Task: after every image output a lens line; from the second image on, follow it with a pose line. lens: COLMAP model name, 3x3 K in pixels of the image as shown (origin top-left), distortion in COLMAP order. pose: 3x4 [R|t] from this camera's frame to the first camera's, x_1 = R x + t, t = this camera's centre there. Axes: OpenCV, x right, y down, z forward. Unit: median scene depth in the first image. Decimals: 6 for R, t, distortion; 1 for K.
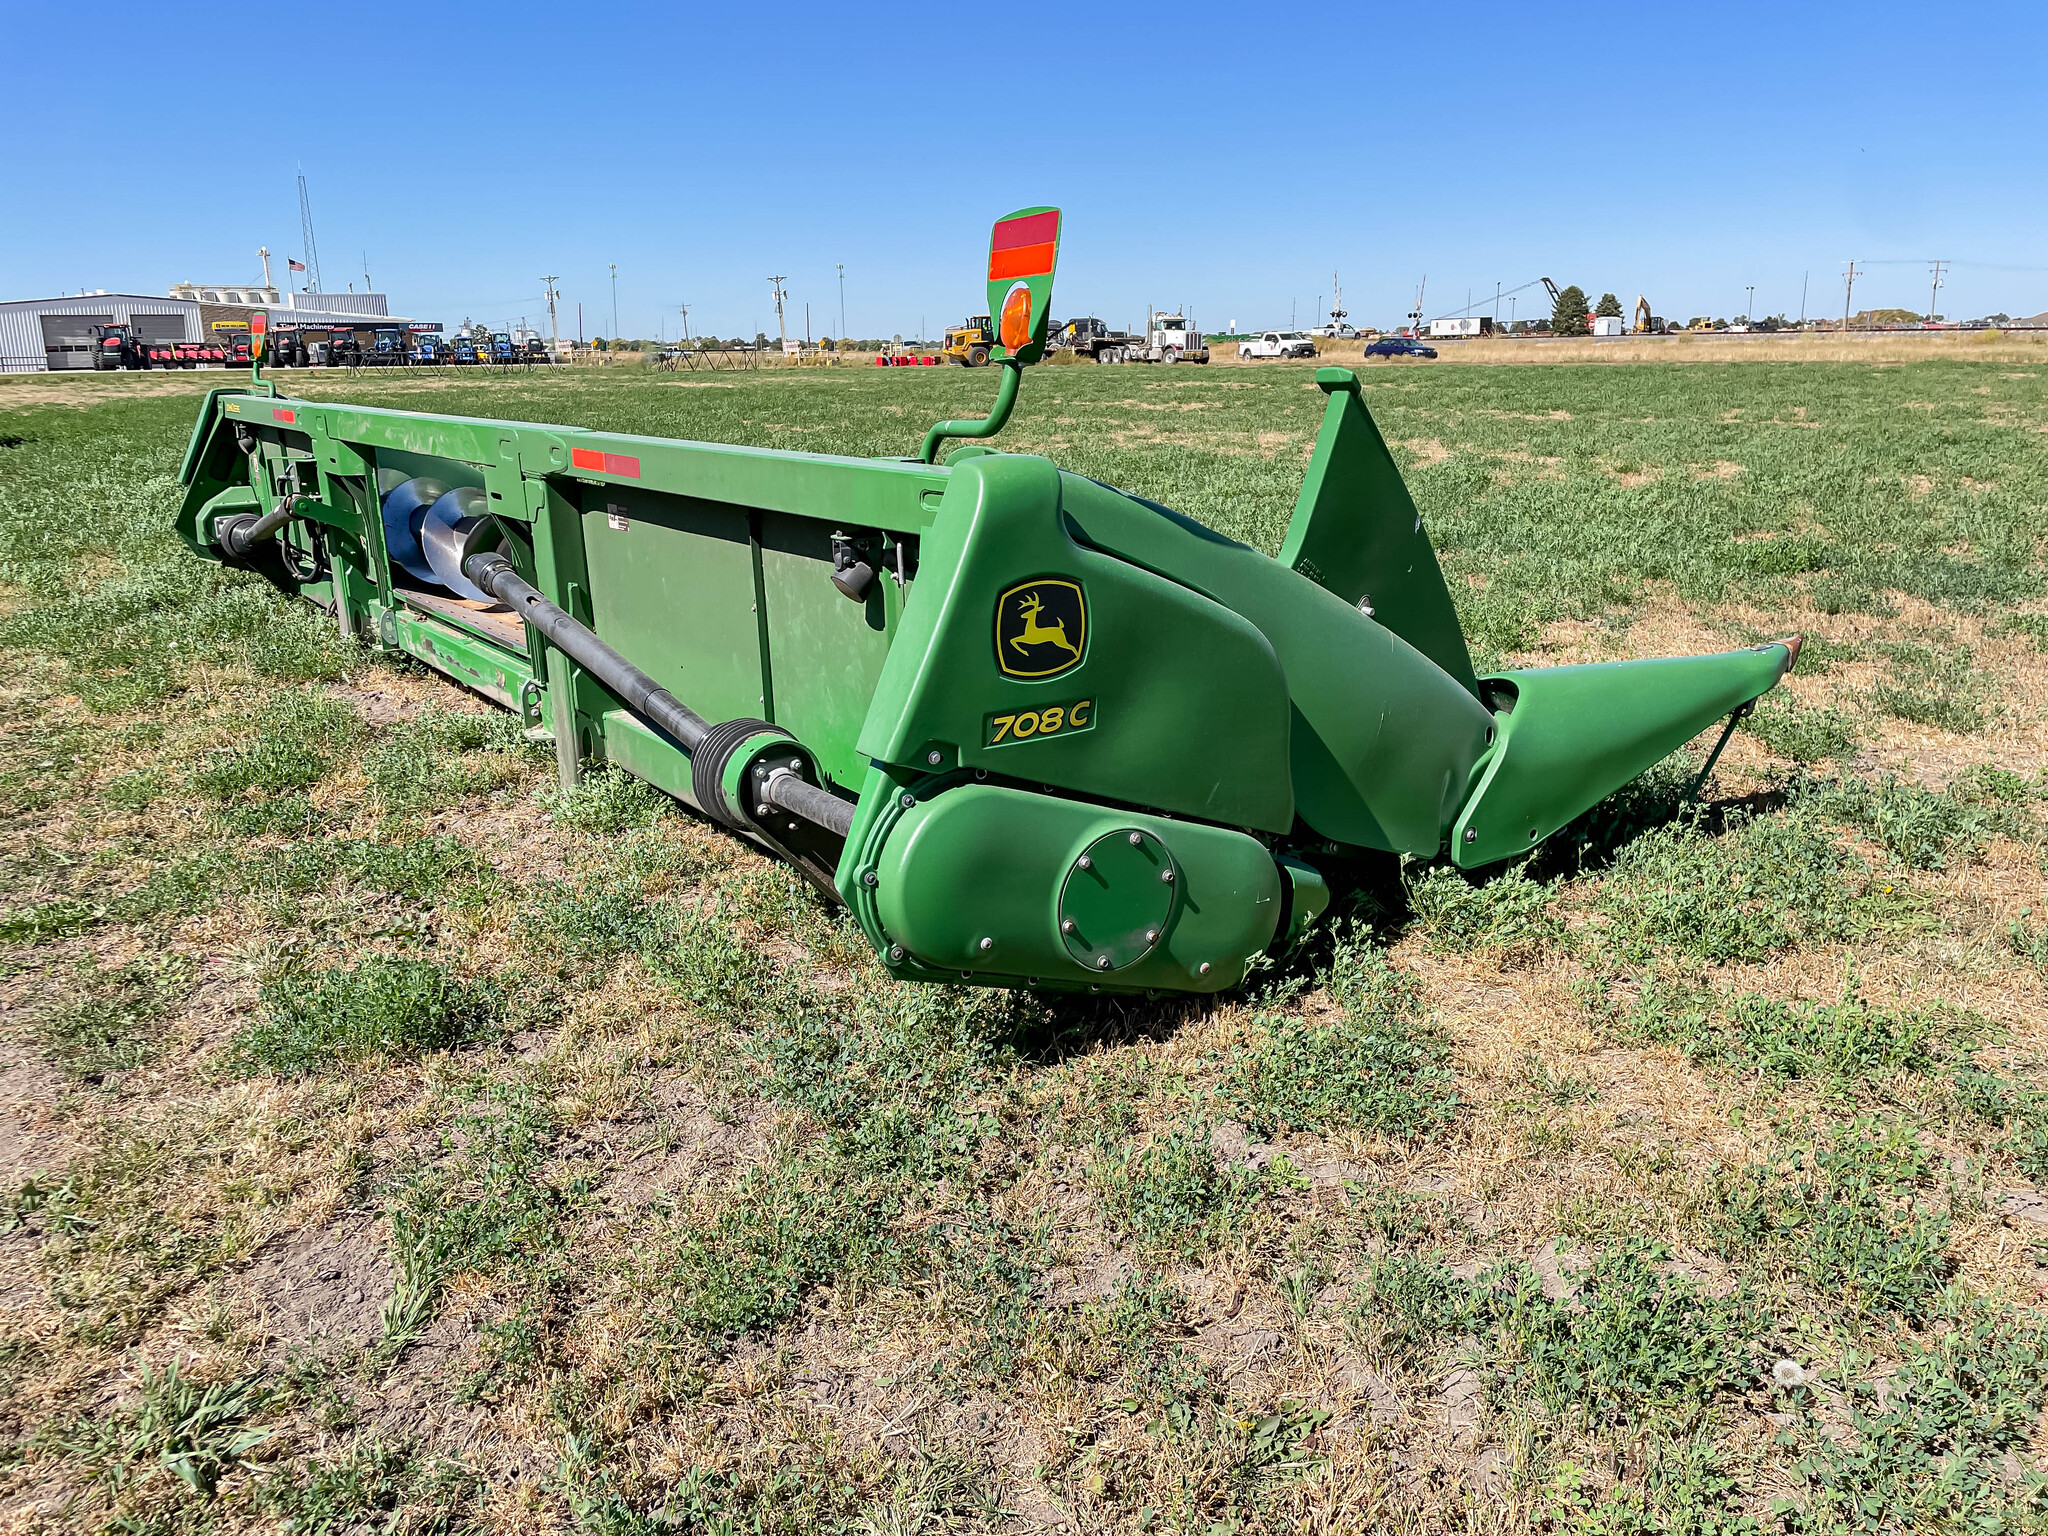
lens RADIAL K [[1530.9, 0, 1013.2], [0, 1530.9, 761.7], [0, 0, 1]] dist [0.083931, -0.106939]
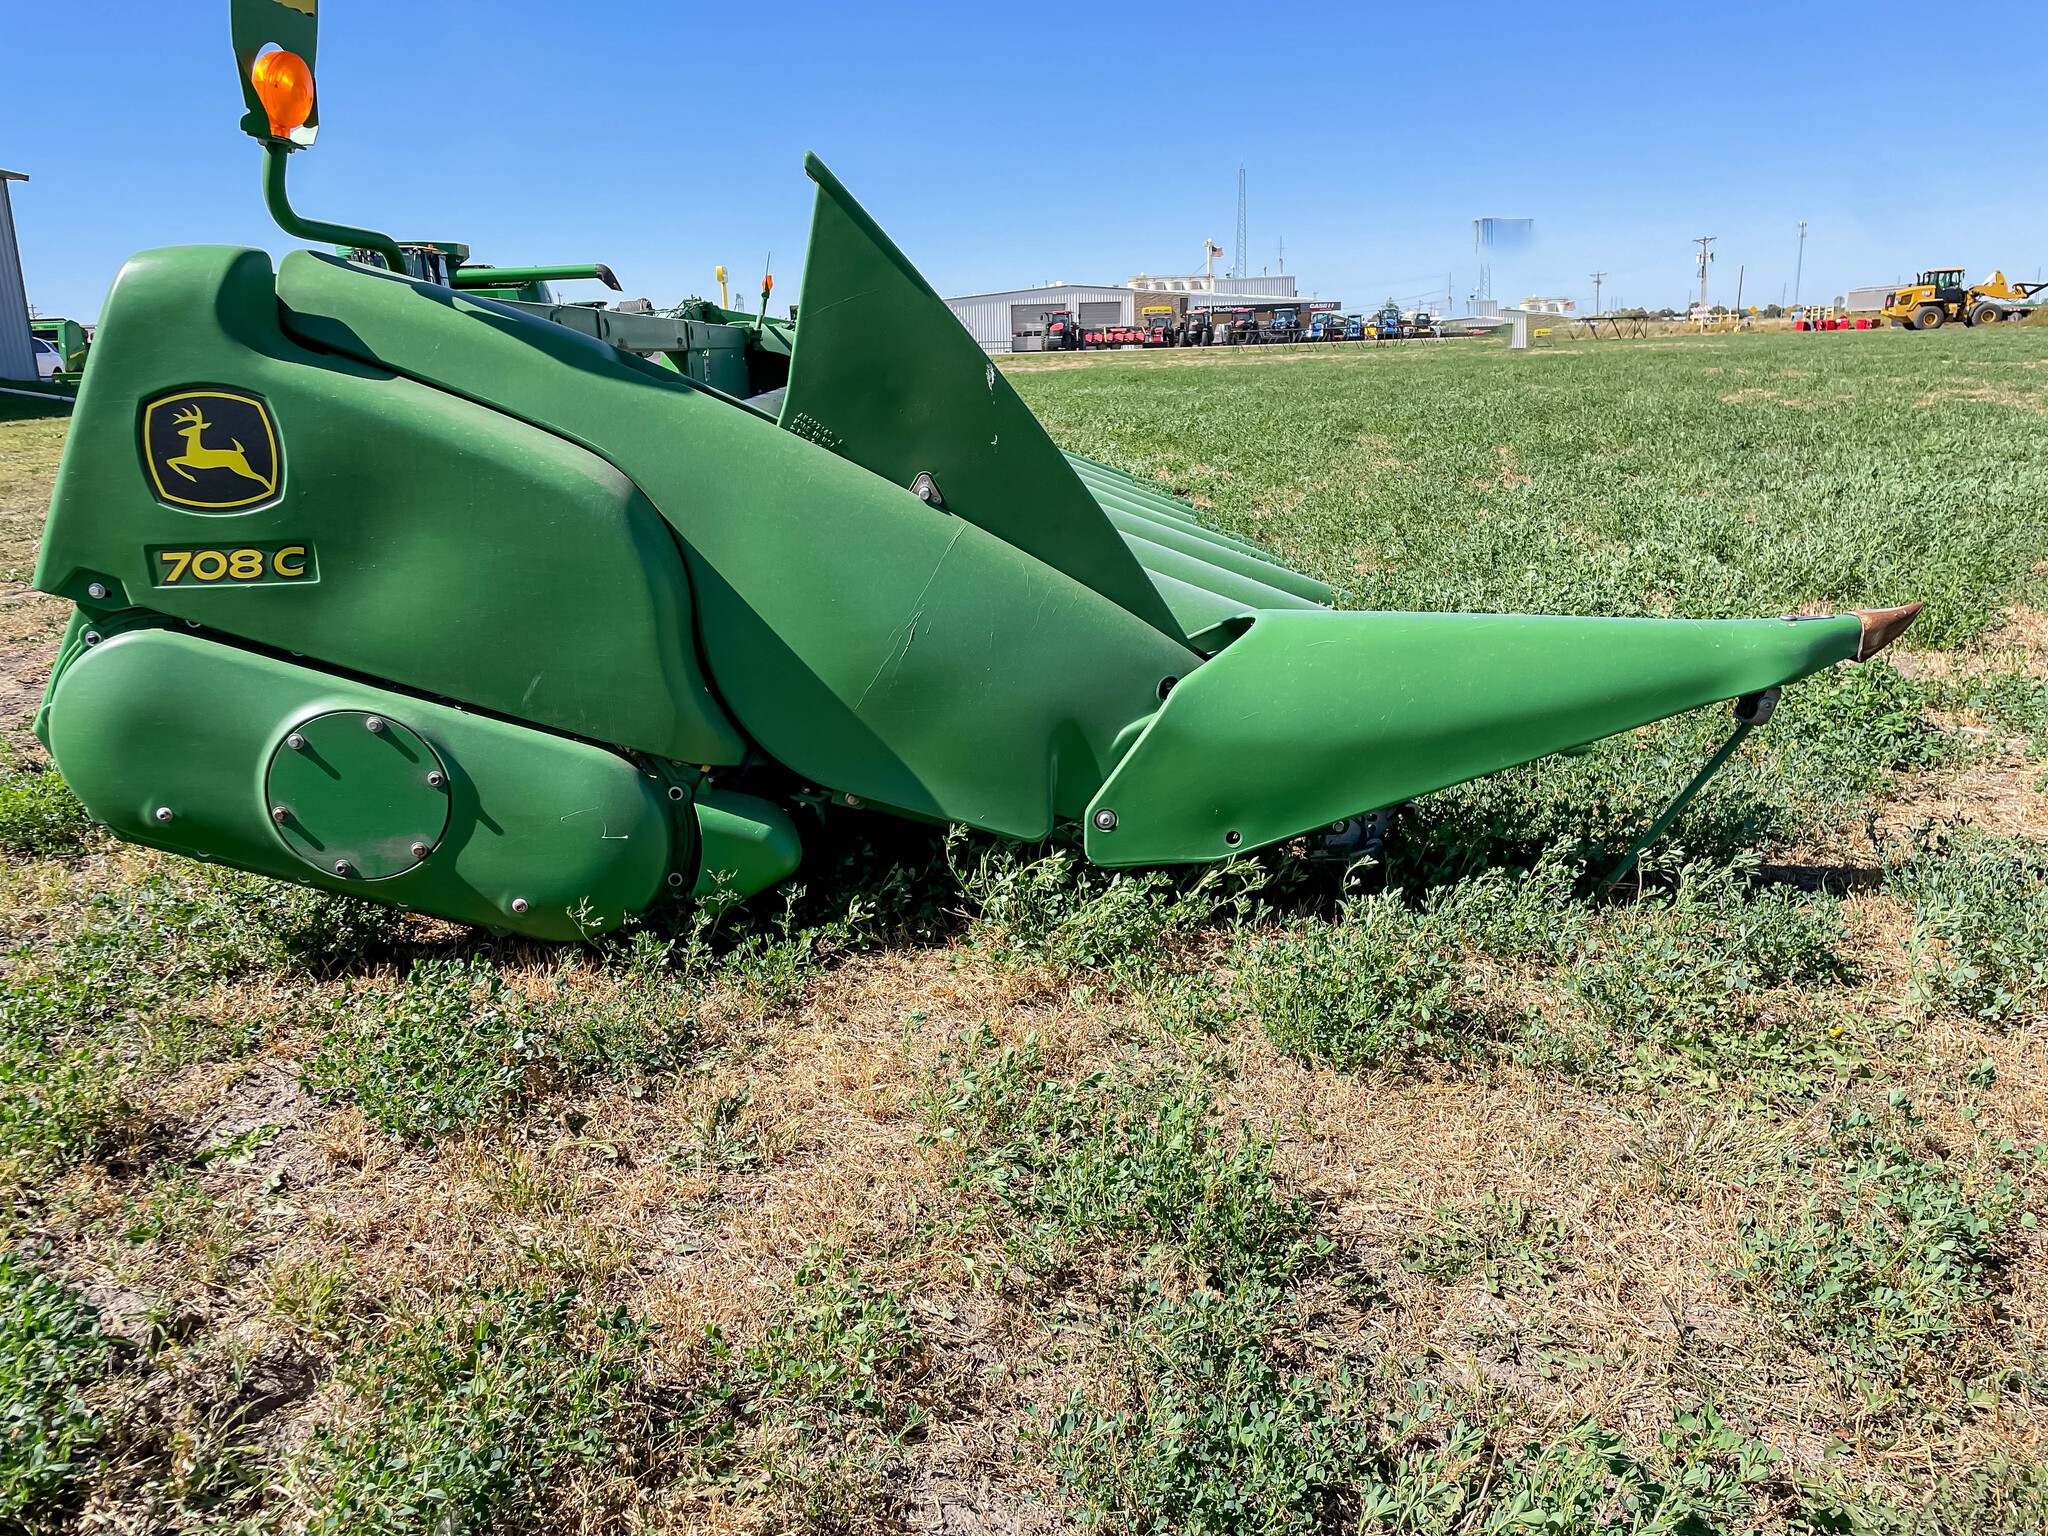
lens RADIAL K [[1530.9, 0, 1013.2], [0, 1530.9, 761.7], [0, 0, 1]] dist [0.083931, -0.106939]
pose [[0.849854, 0.128204, -0.511187, 0.609251], [-0.121087, 0.991512, 0.047358, -0.007959], [0.512919, 0.021651, 0.858164, 0.354939]]
